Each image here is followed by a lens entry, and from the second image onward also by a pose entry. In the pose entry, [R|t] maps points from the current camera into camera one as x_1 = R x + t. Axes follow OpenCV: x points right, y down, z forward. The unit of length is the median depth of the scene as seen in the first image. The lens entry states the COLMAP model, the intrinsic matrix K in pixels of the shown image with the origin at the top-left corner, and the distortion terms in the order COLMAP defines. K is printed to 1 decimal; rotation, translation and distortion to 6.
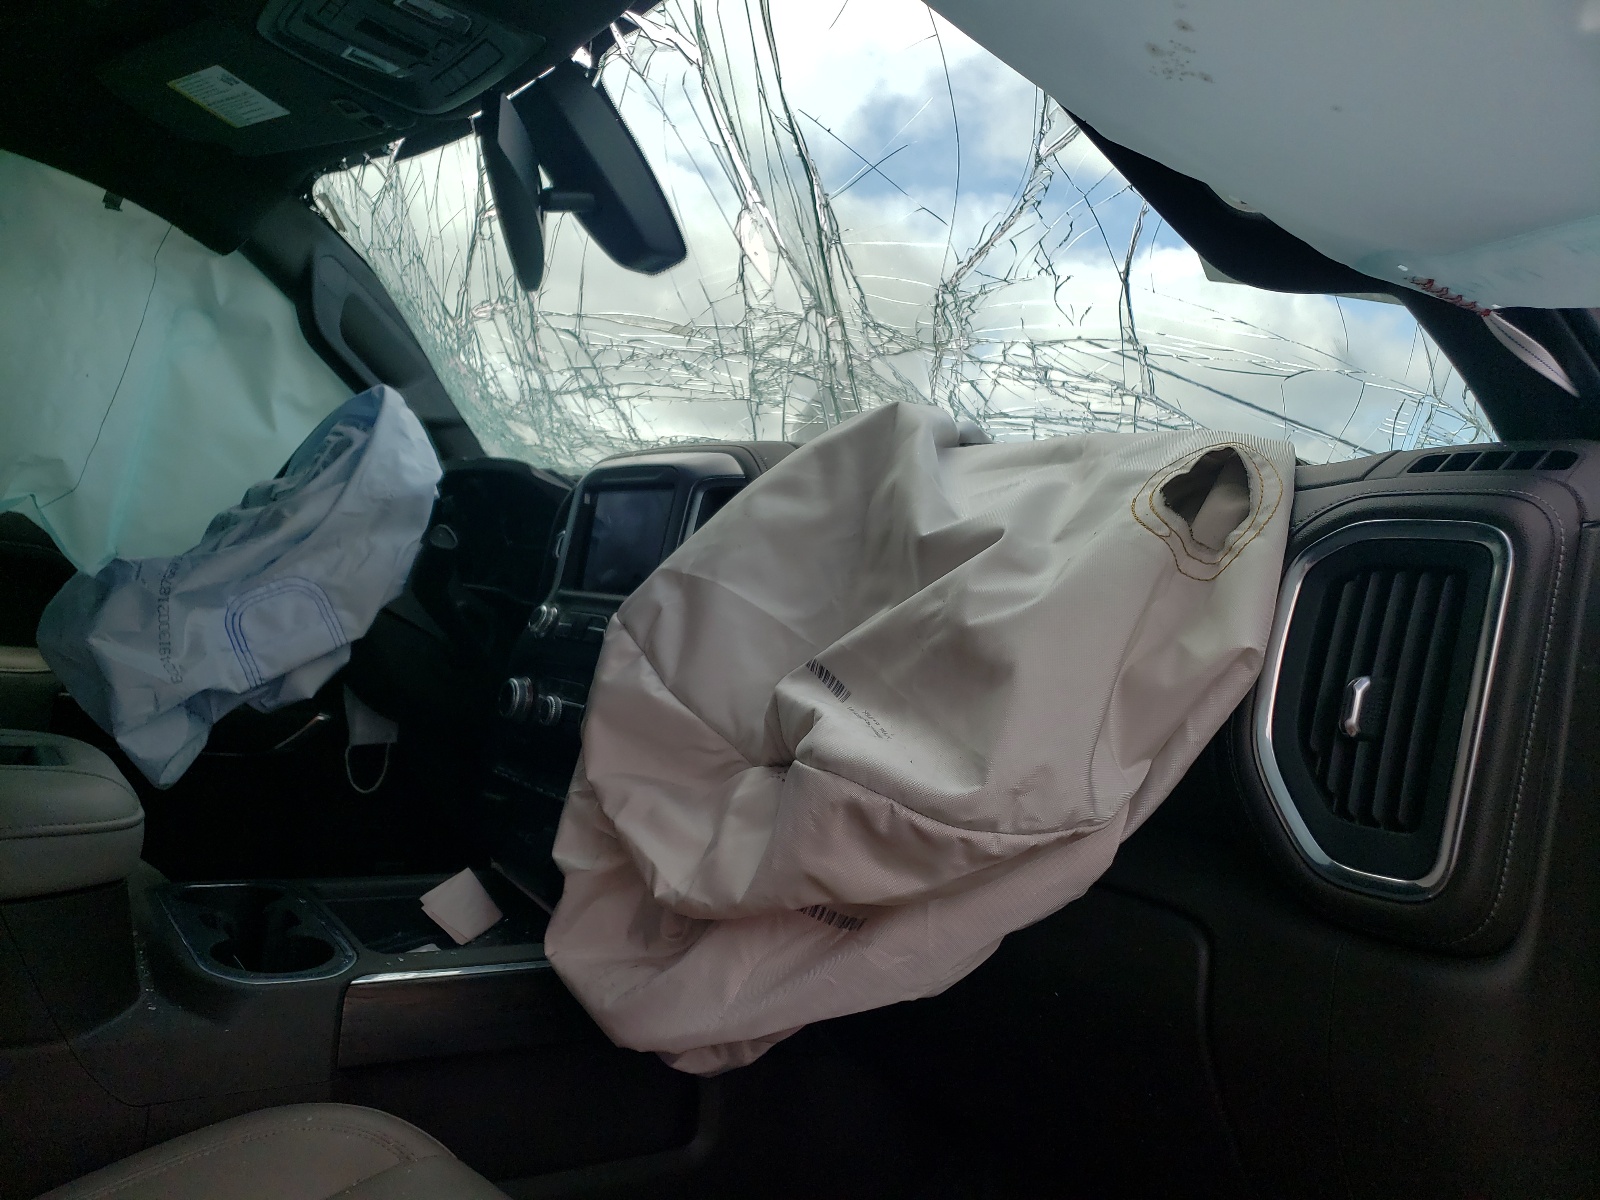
lens RADIAL K [[1308.8, 0, 867.6], [0, 1308.8, 677.8], [0, 0, 1]] dist [0.072985, -0.087353]
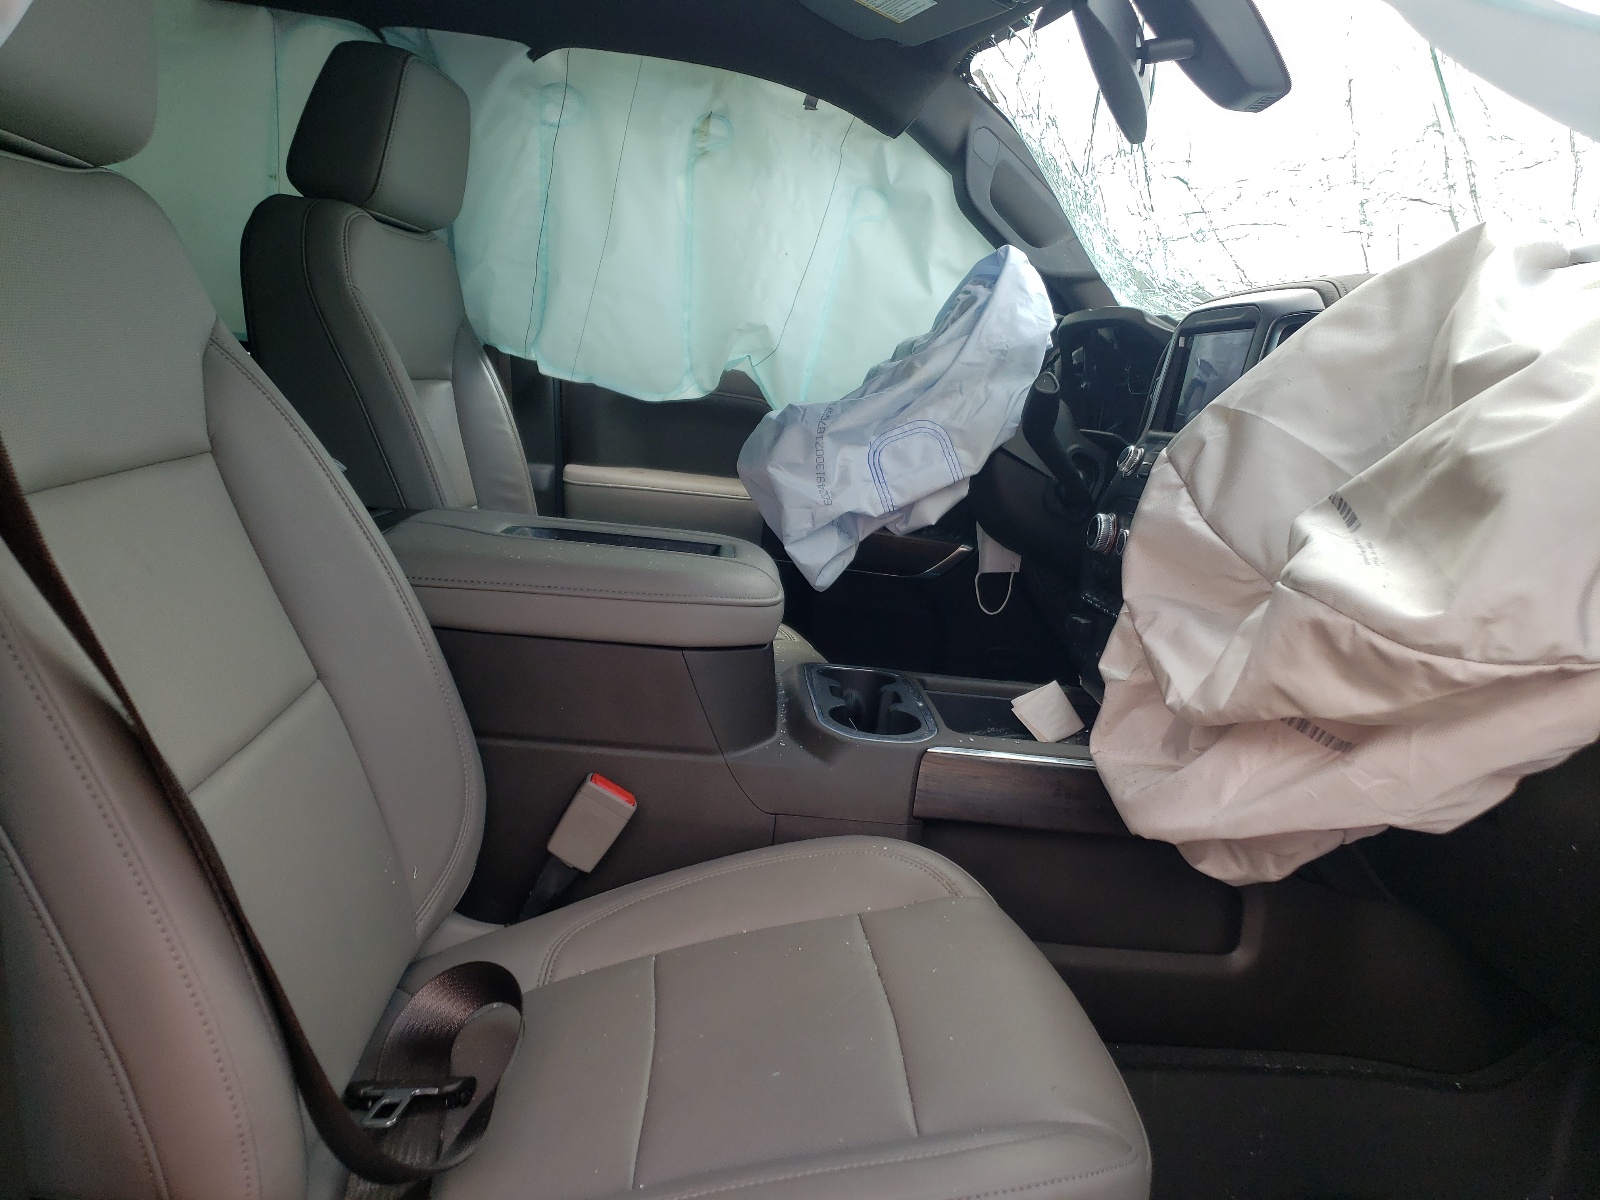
lens RADIAL K [[1308.8, 0, 867.6], [0, 1308.8, 677.8], [0, 0, 1]] dist [0.072985, -0.087353]
pose [[0.872770, 0.090392, -0.479689, 0.109718], [-0.038378, 0.992370, 0.117174, 0.017386], [0.486621, -0.083857, 0.869579, -0.065445]]
